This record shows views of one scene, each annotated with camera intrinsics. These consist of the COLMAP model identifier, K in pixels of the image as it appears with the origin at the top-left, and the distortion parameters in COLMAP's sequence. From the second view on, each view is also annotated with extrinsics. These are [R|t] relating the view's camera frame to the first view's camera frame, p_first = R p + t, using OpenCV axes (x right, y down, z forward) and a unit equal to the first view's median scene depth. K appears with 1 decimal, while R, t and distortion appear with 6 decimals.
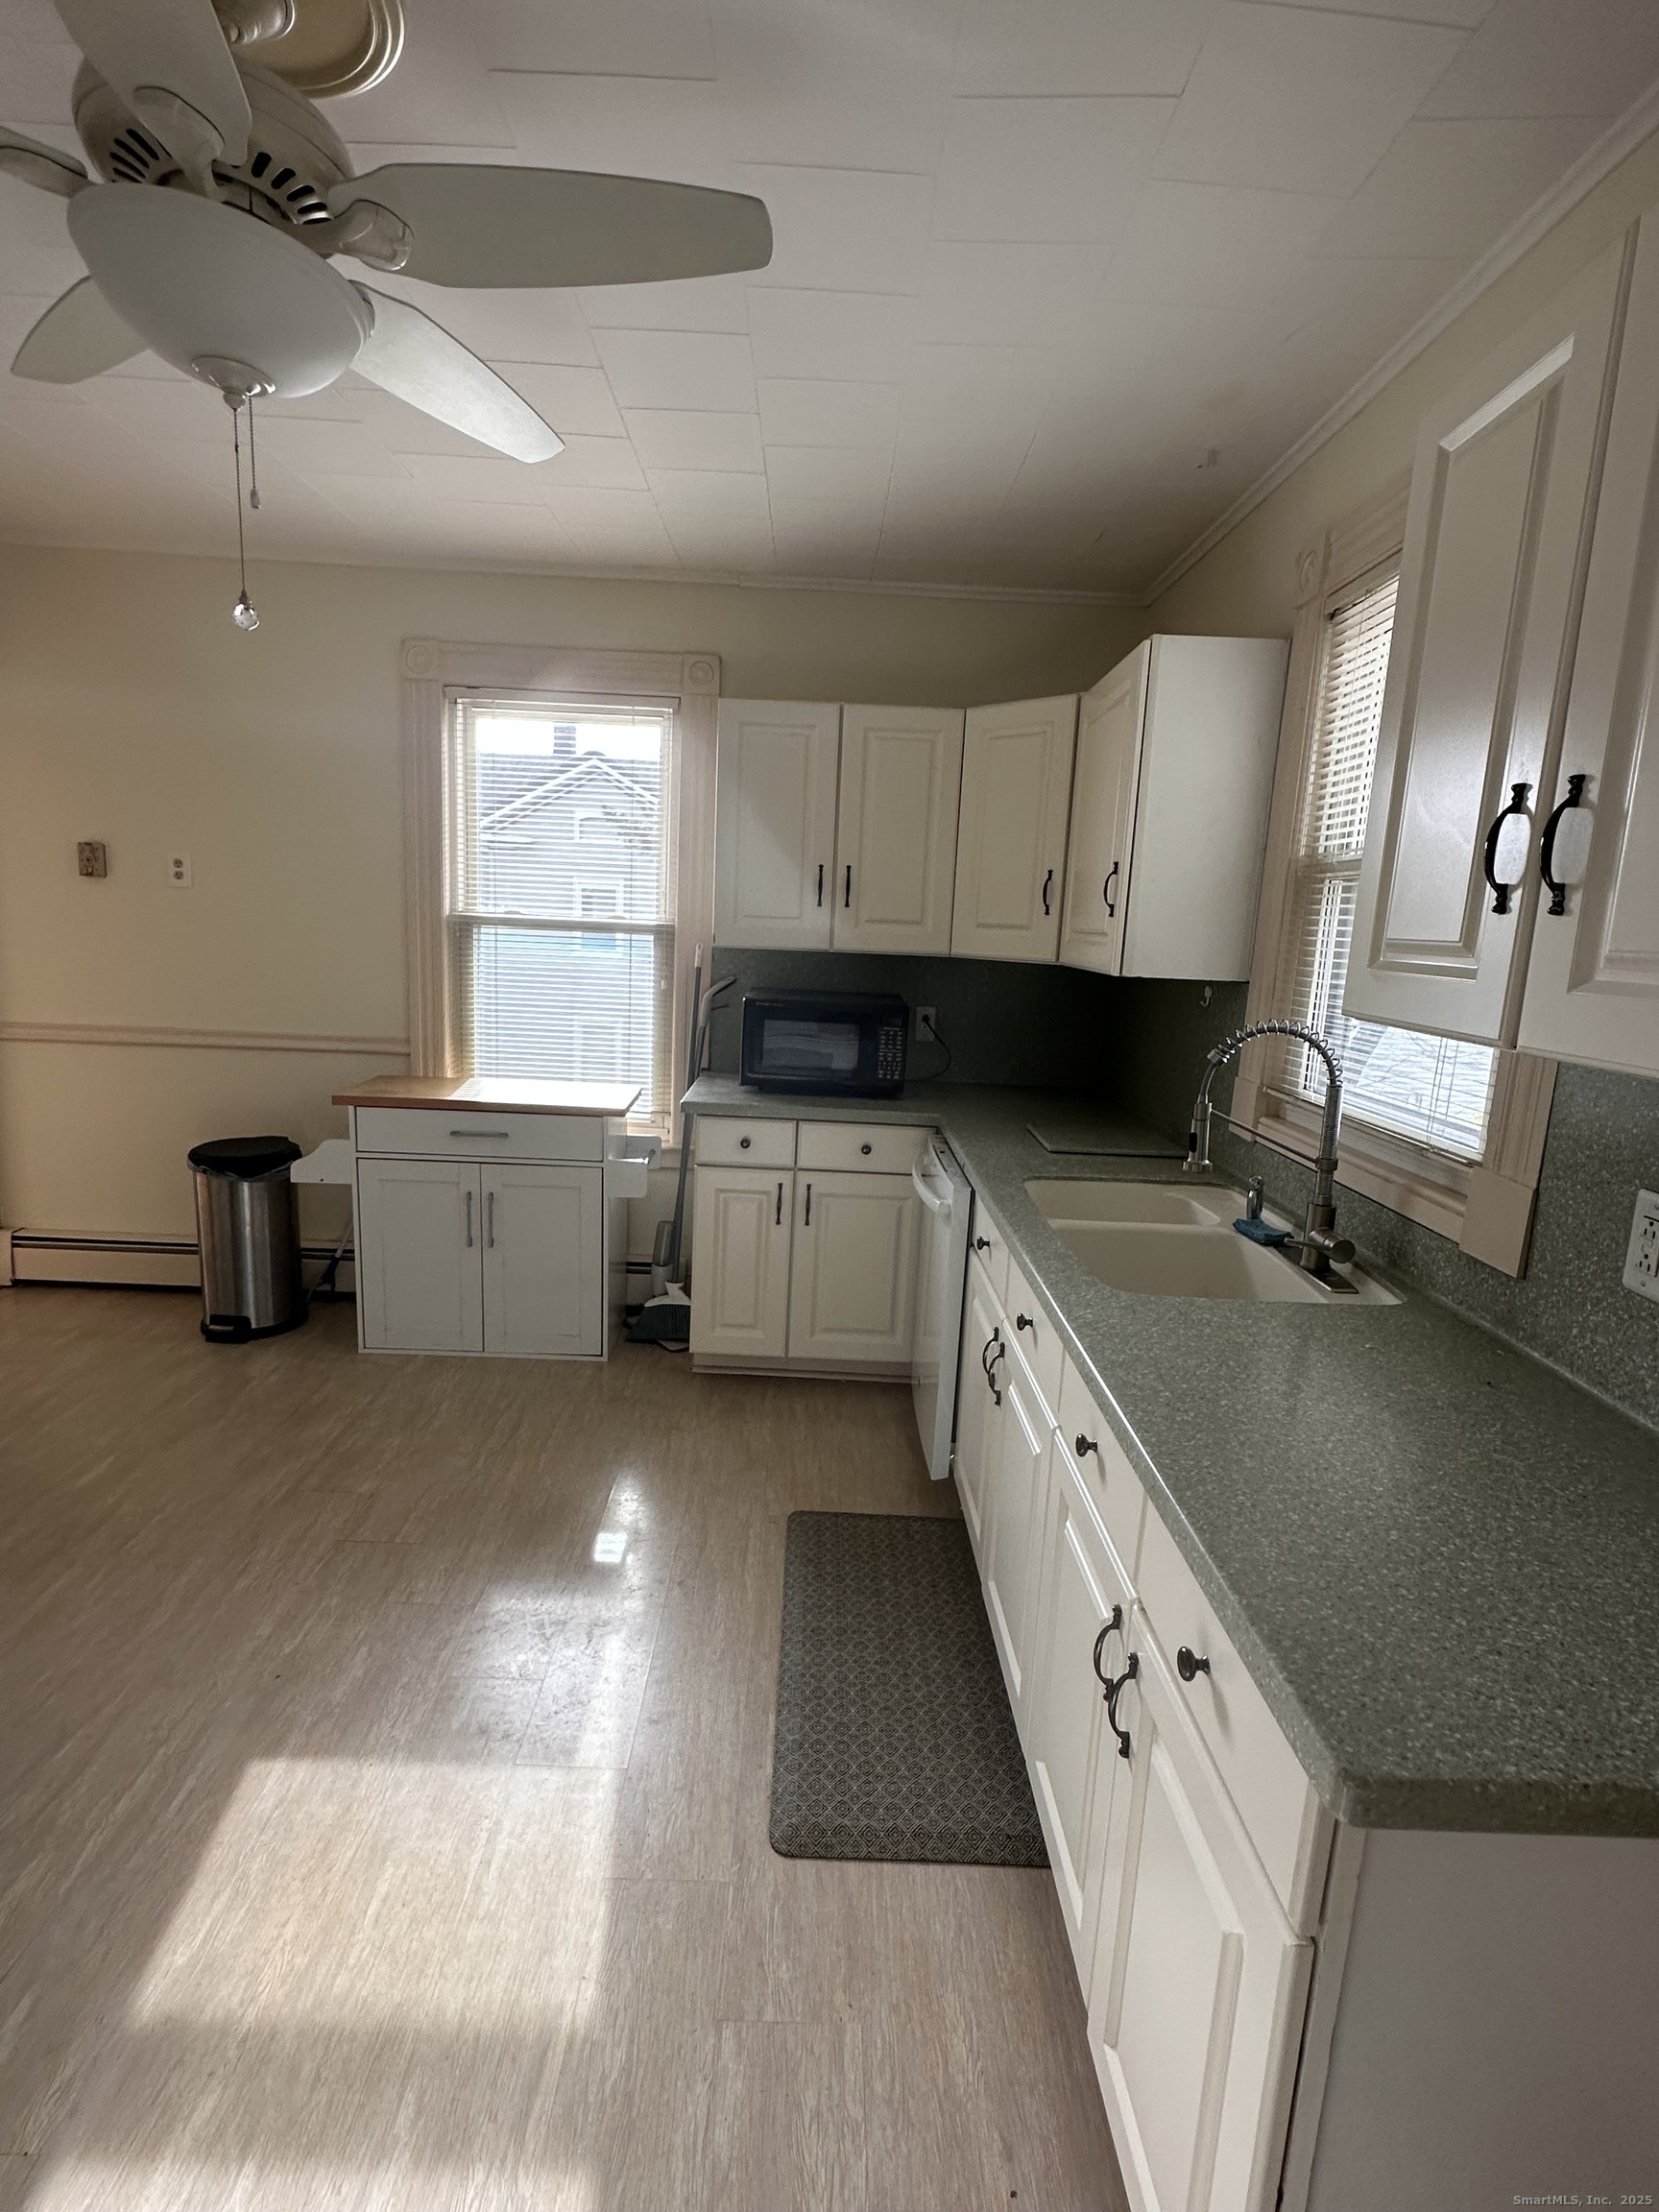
lens RADIAL K [[1057.6, 0, 816.3], [0, 1057.6, 1108.7], [0, 0, 1]] dist [-0.000626, -0.000396]
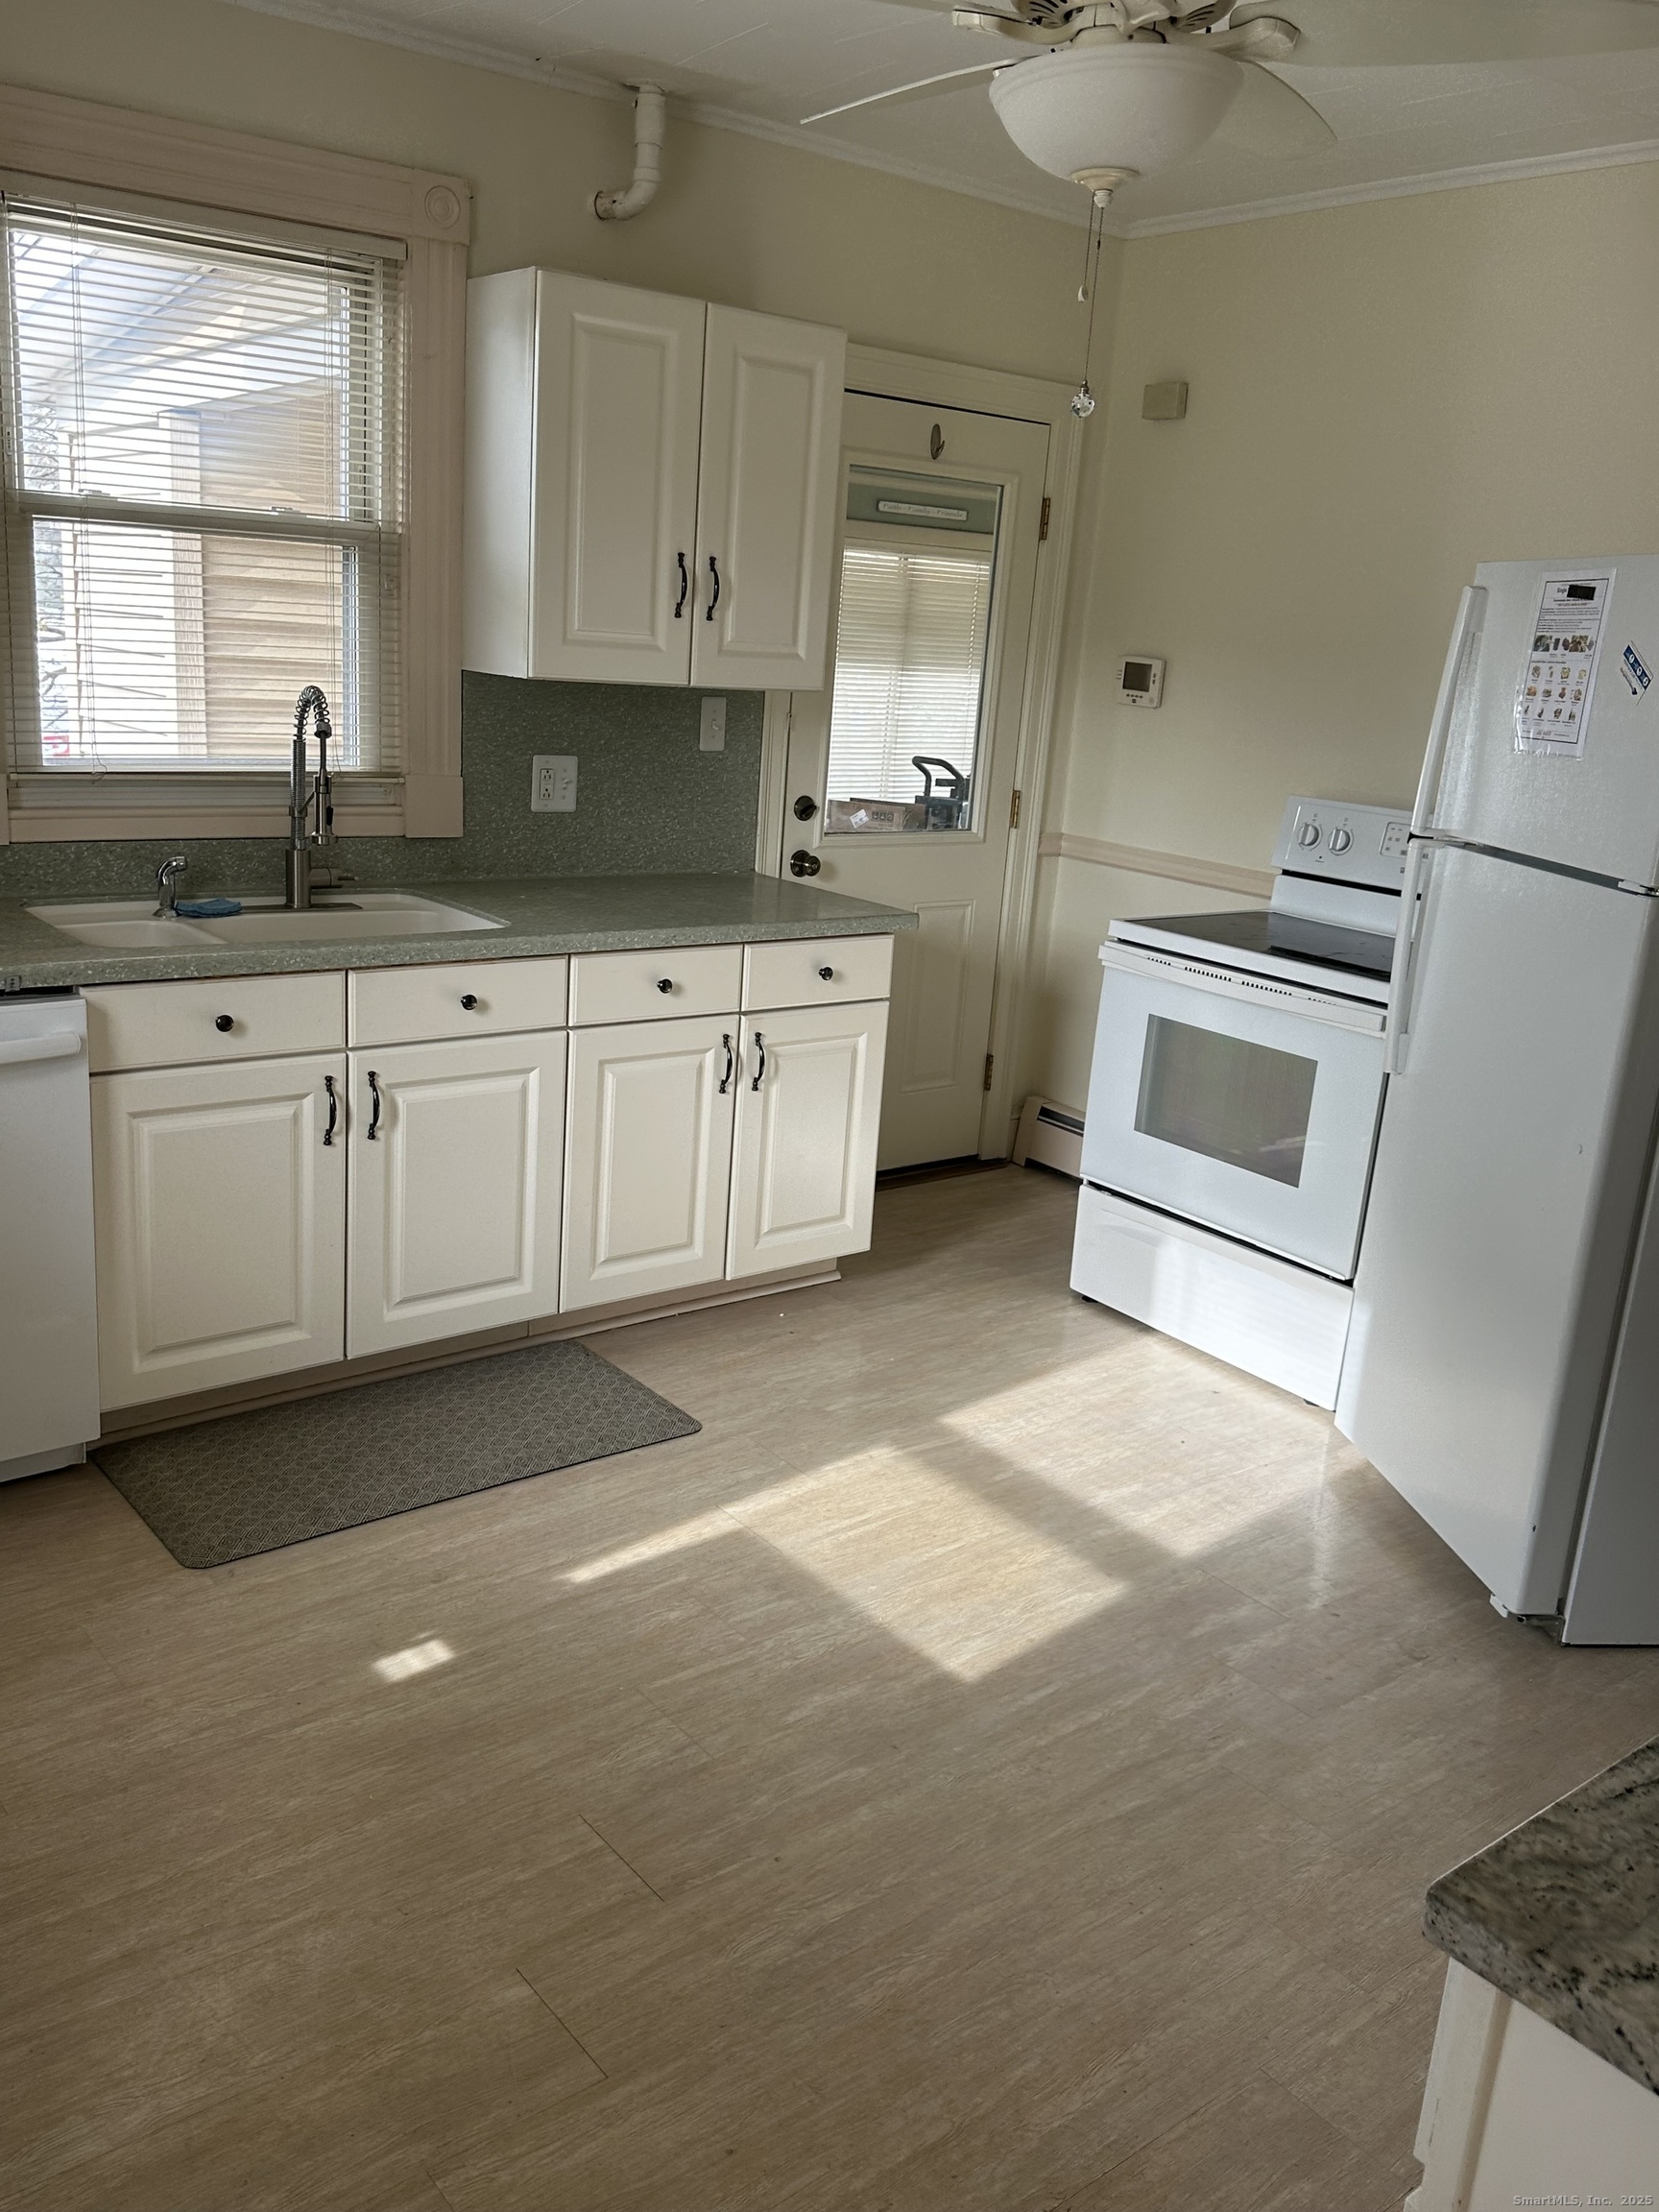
lens RADIAL K [[1757.3, 0, 804.8], [0, 1757.3, 1088.7], [0, 0, 1]] dist [0.176801, -0.361180]
pose [[-0.609662, -0.284228, 0.739950, -1.098345], [0.048211, 0.918476, 0.392526, -0.325654], [-0.791194, 0.274982, -0.546257, 1.393837]]
